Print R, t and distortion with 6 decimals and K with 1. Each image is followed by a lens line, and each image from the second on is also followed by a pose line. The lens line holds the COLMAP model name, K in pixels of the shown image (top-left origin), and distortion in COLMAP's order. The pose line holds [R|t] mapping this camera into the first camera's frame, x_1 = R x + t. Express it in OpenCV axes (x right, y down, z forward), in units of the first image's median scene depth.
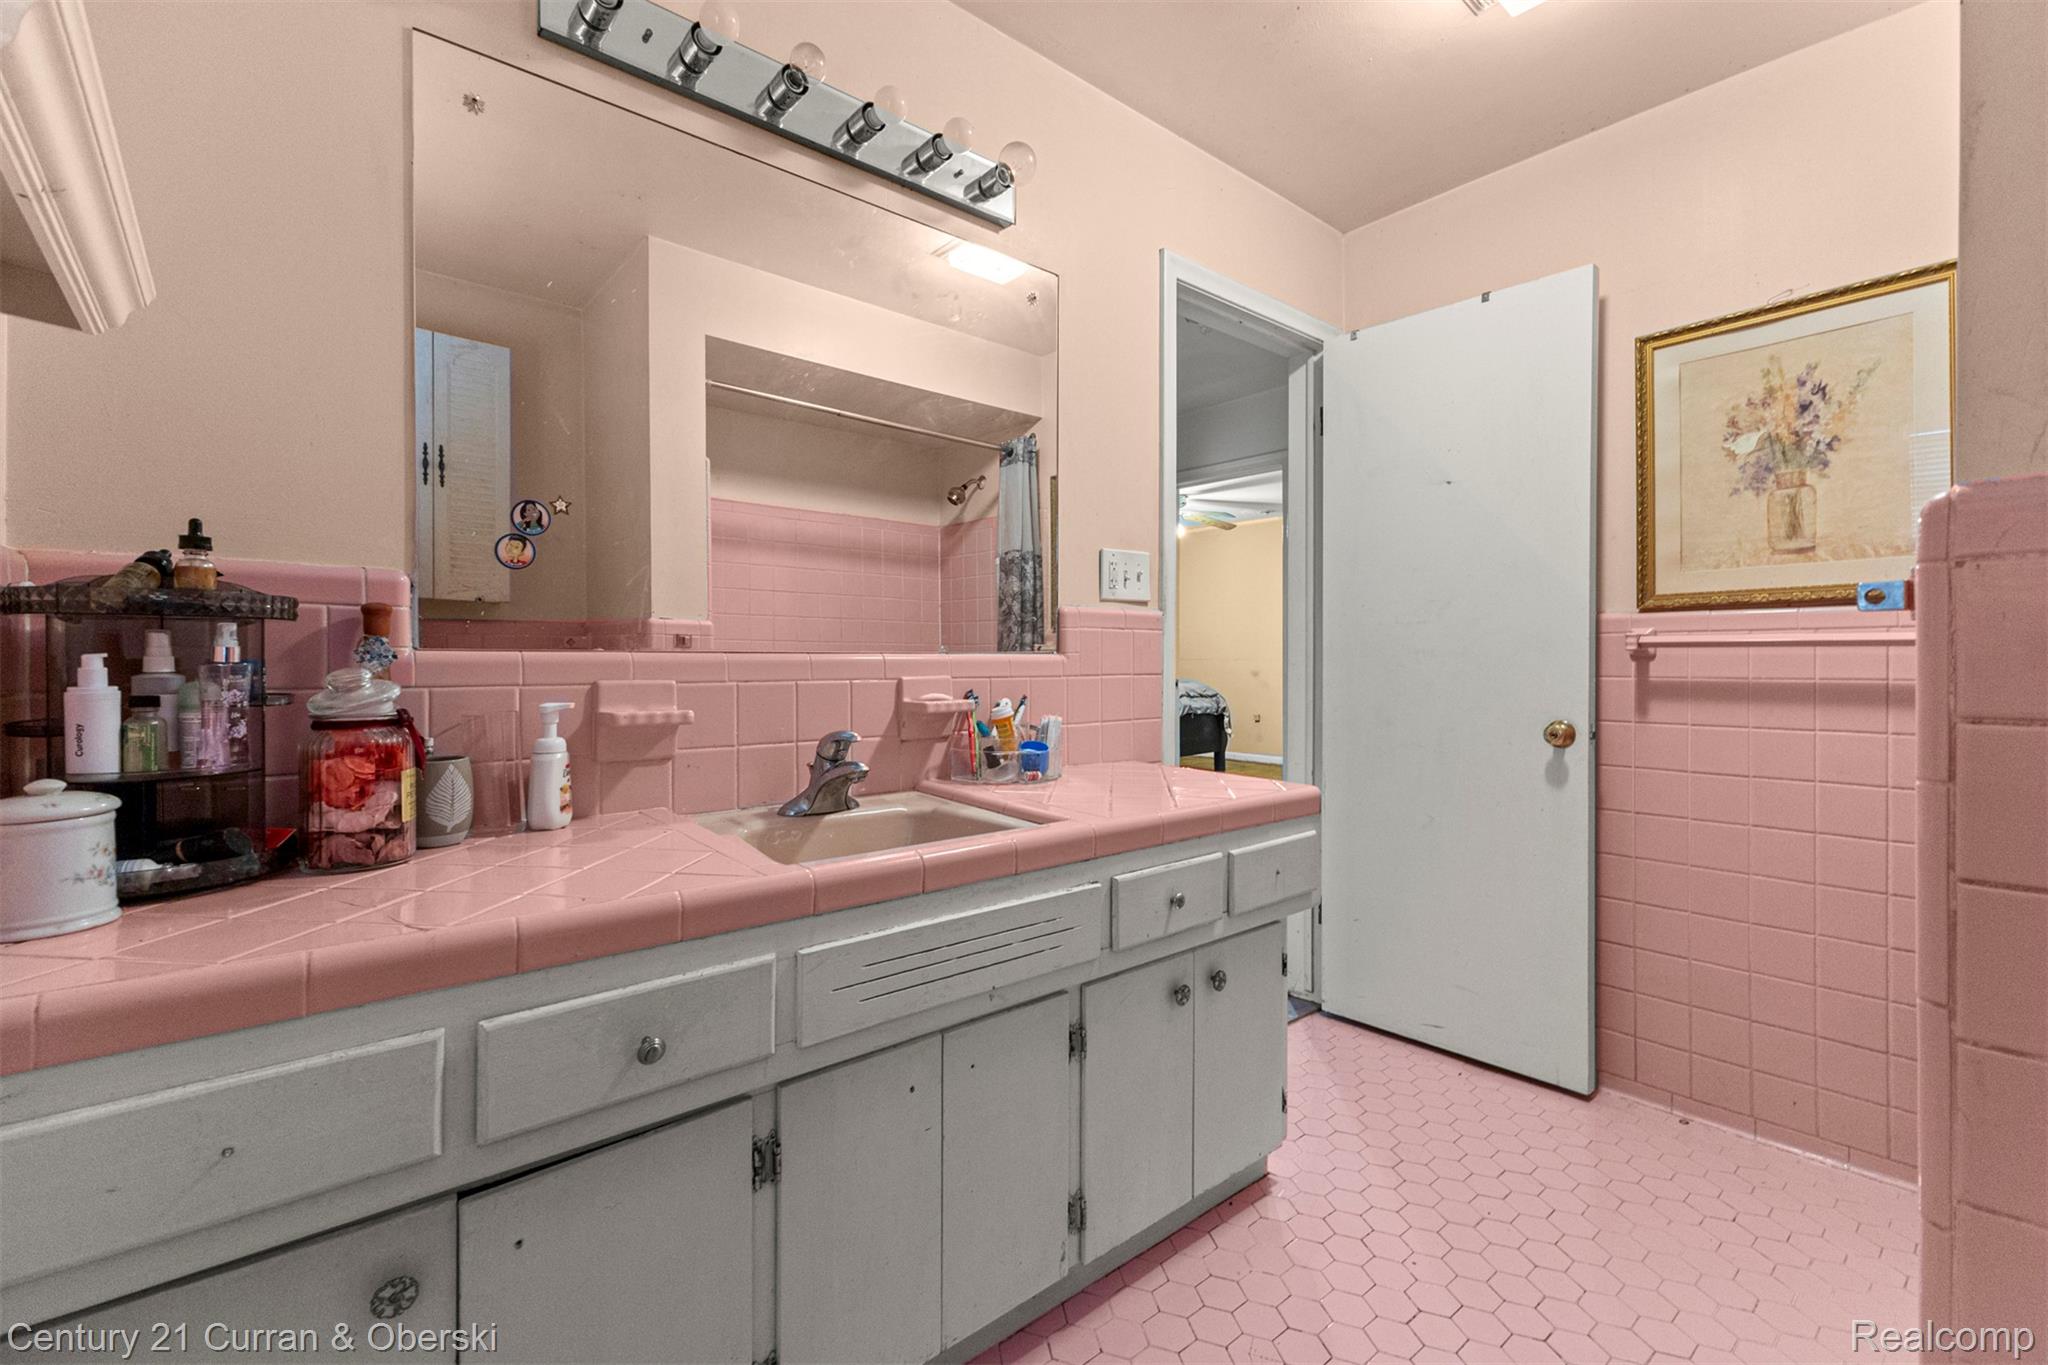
lens RADIAL K [[892.6, 0, 1026.0], [0, 892.6, 670.6], [0, 0, 1]] dist [0.003813, 0.000131]
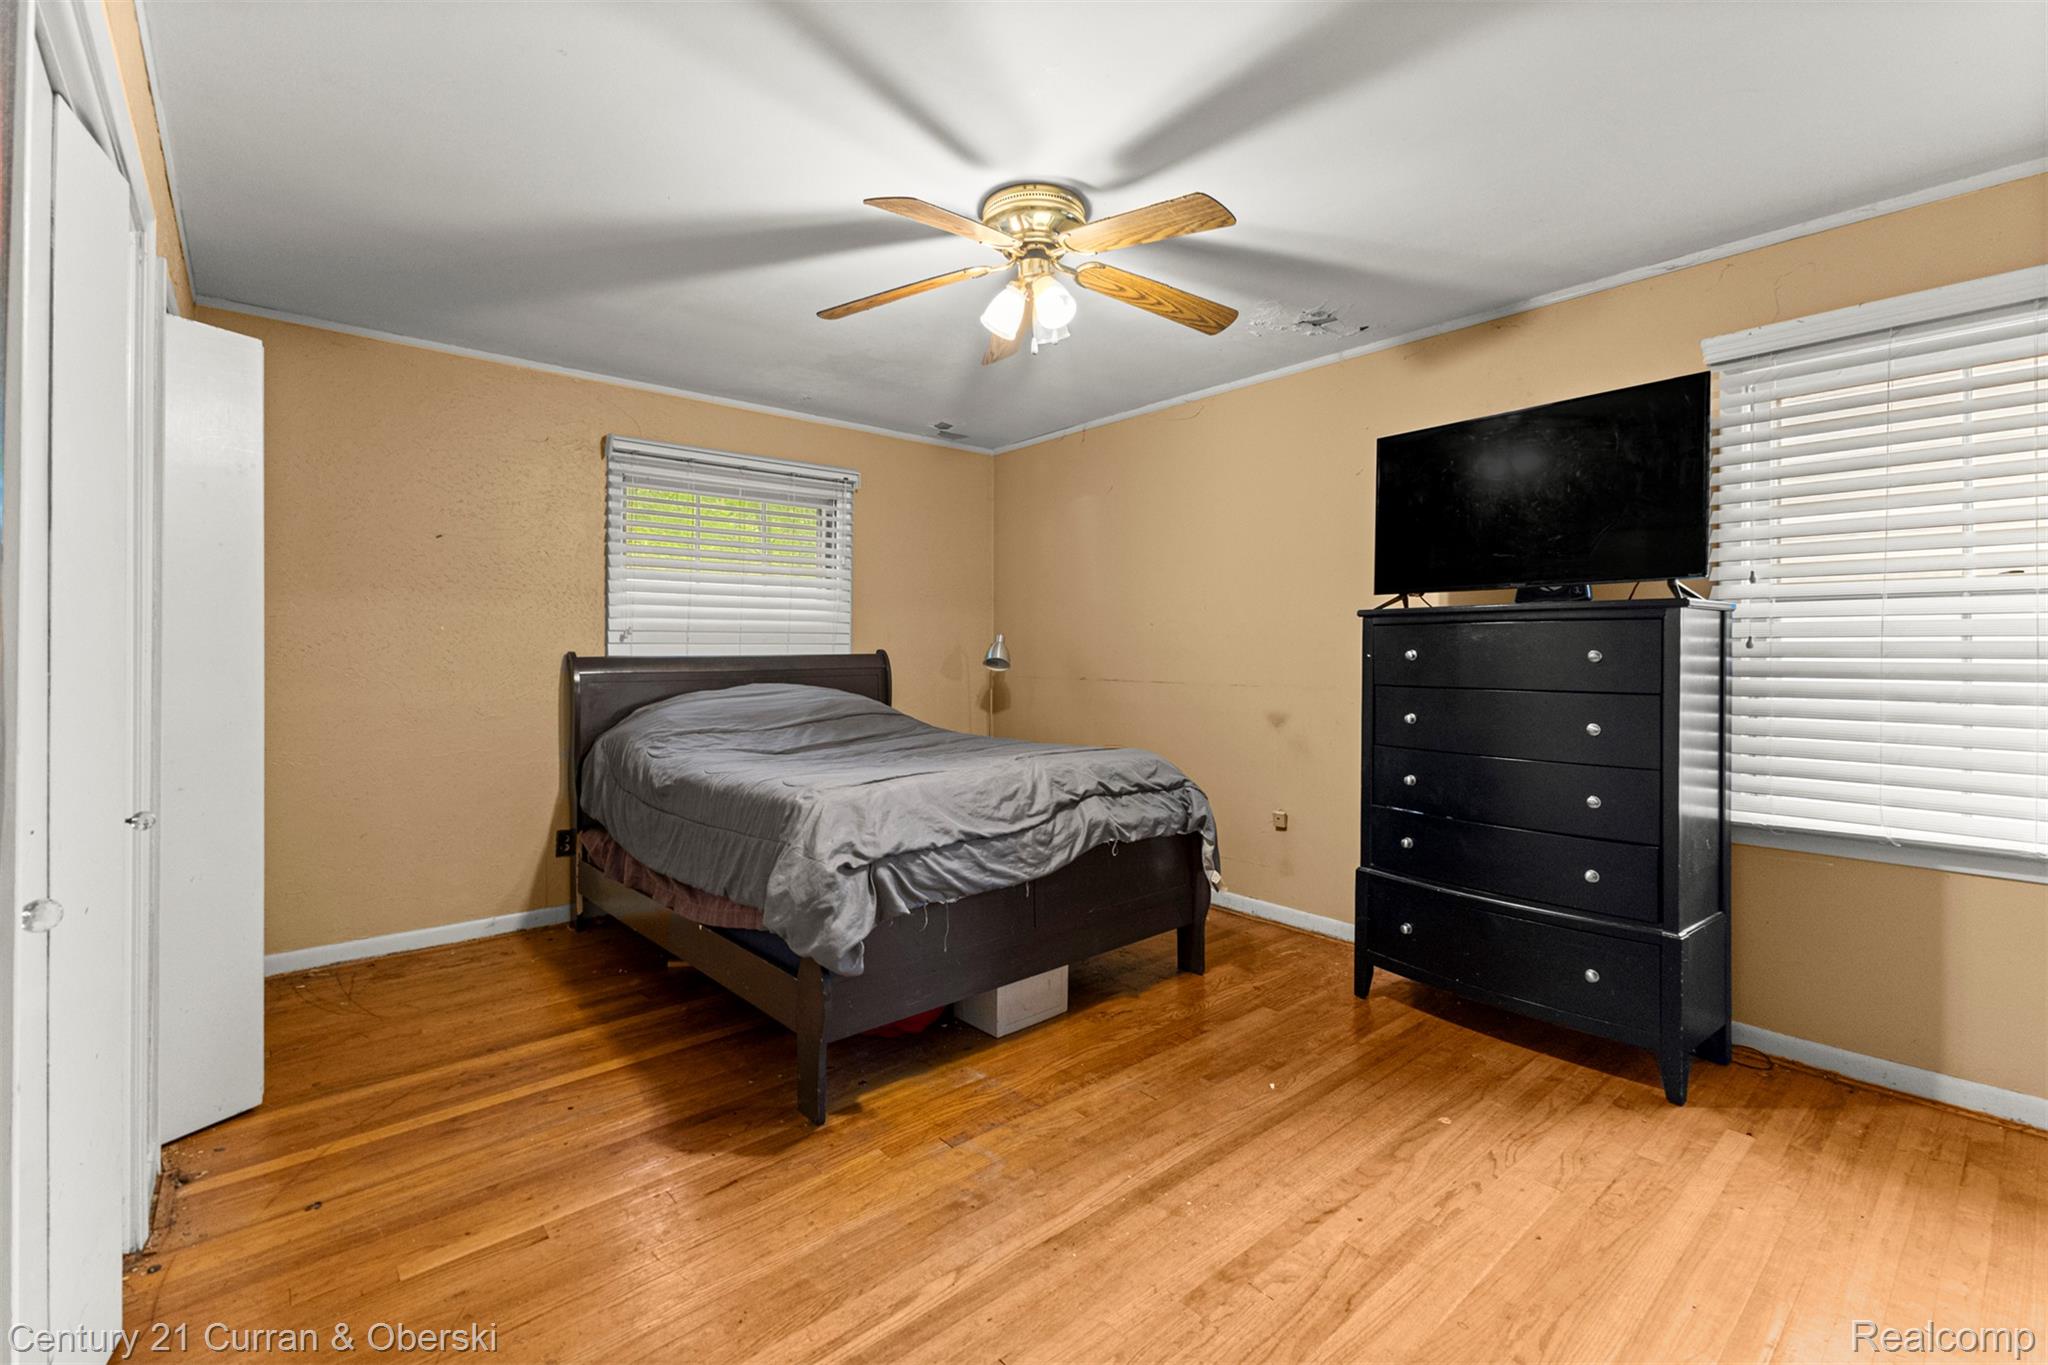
lens RADIAL K [[892.6, 0, 1022.1], [0, 892.6, 666.5], [0, 0, 1]] dist [0.003813, 0.000131]
pose [[0.999993, -0.001503, 0.003414, 0.143005], [0.001500, 0.999999, 0.000802, -0.023989], [-0.003416, -0.000797, 0.999994, 0.614813]]
